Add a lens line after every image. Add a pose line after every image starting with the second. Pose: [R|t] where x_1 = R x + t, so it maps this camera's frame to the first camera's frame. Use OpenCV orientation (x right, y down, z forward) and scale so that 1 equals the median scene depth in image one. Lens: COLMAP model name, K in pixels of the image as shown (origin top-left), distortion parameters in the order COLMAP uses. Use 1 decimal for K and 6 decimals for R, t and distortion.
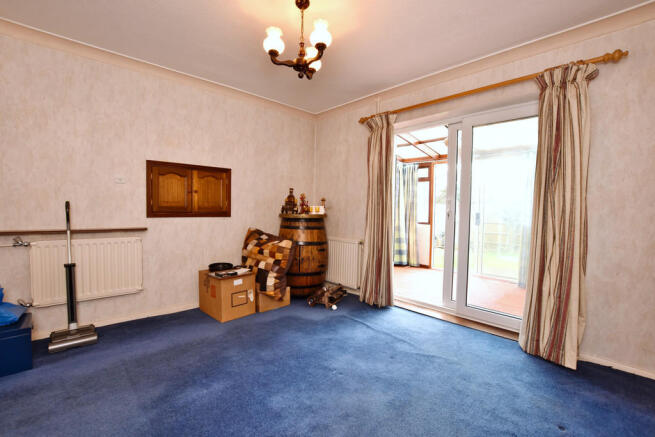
lens RADIAL K [[298.8, 0, 327.5], [0, 298.8, 218.5], [0, 0, 1]] dist [-0.000519, -0.000006]
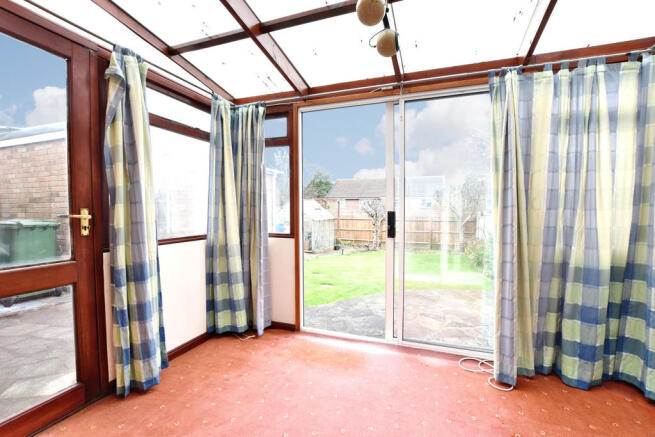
lens RADIAL K [[298.8, 0, 327.5], [0, 298.8, 218.5], [0, 0, 1]] dist [-0.000519, -0.000006]
pose [[0.859620, -0.030929, 0.509996, 0.147391], [0.026705, 0.999522, 0.015604, -0.015969], [-0.510235, 0.000206, 0.860035, 0.557674]]
